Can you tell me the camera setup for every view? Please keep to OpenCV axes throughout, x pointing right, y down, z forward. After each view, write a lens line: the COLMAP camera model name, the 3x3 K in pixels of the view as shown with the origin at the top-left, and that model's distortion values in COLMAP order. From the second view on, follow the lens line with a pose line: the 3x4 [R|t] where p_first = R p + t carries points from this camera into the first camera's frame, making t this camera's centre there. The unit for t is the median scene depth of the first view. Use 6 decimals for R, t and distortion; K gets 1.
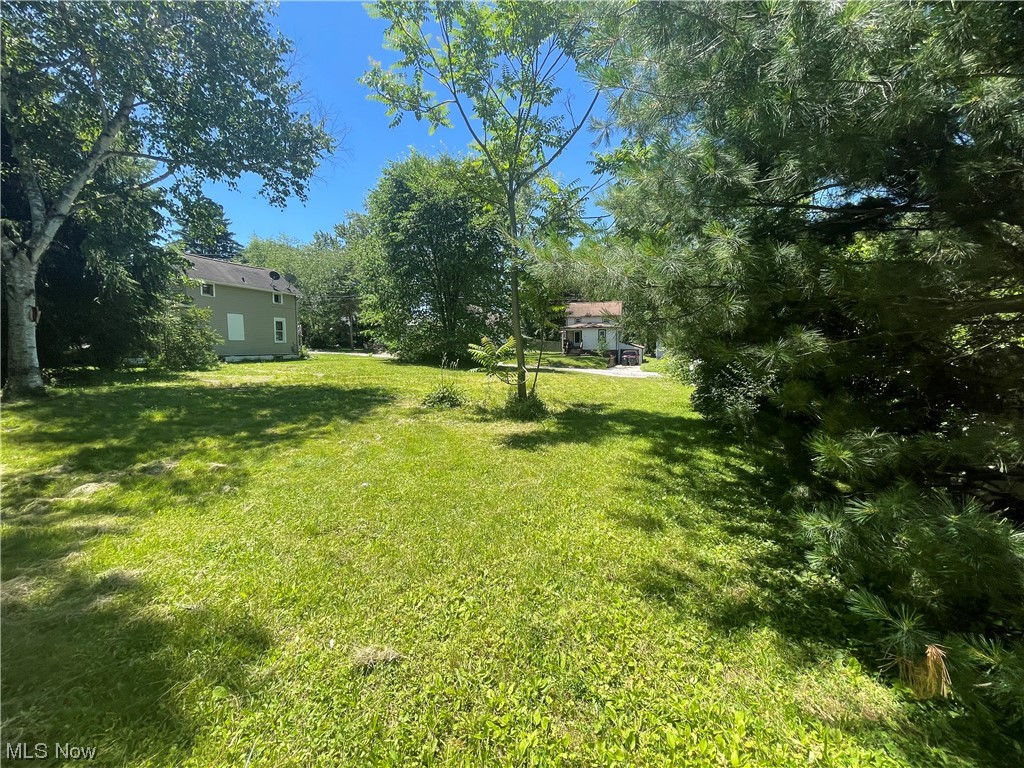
lens RADIAL K [[431.4, 0, 511.1], [0, 431.4, 383.8], [0, 0, 1]] dist [-0.000753, 0.000415]
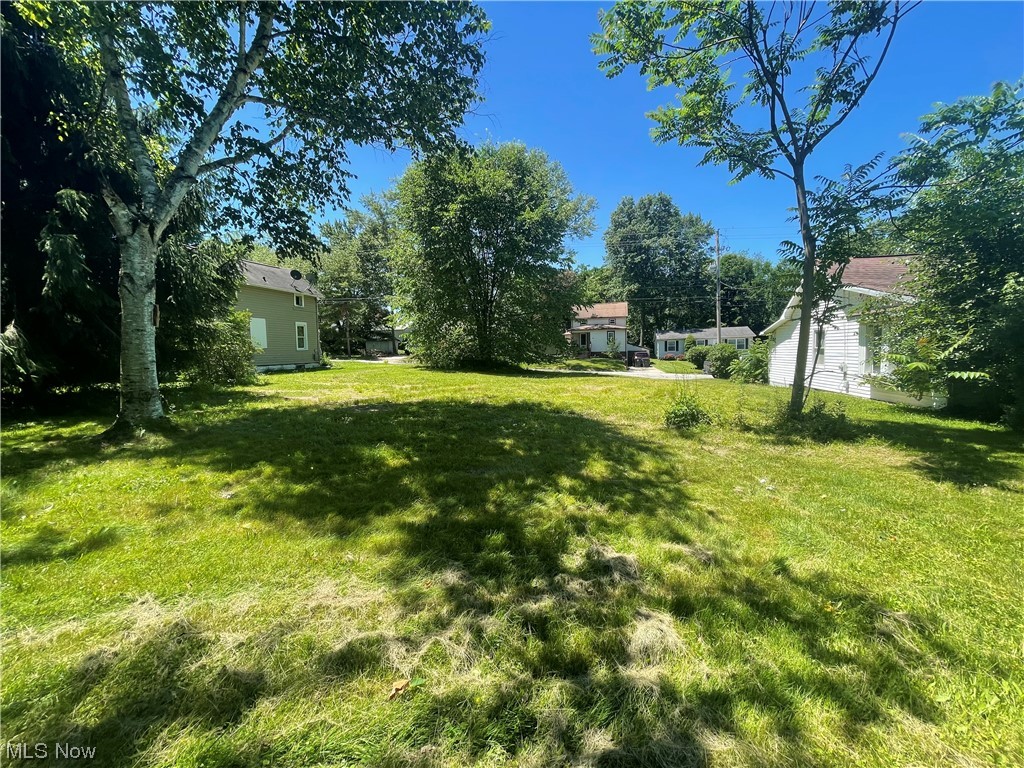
lens RADIAL K [[431.4, 0, 512.7], [0, 431.4, 382.7], [0, 0, 1]] dist [-0.000753, 0.000415]
pose [[0.995517, -0.025355, 0.091117, -0.177521], [0.026274, 0.999615, -0.008905, -0.008635], [-0.090857, 0.011259, 0.995800, 0.073304]]
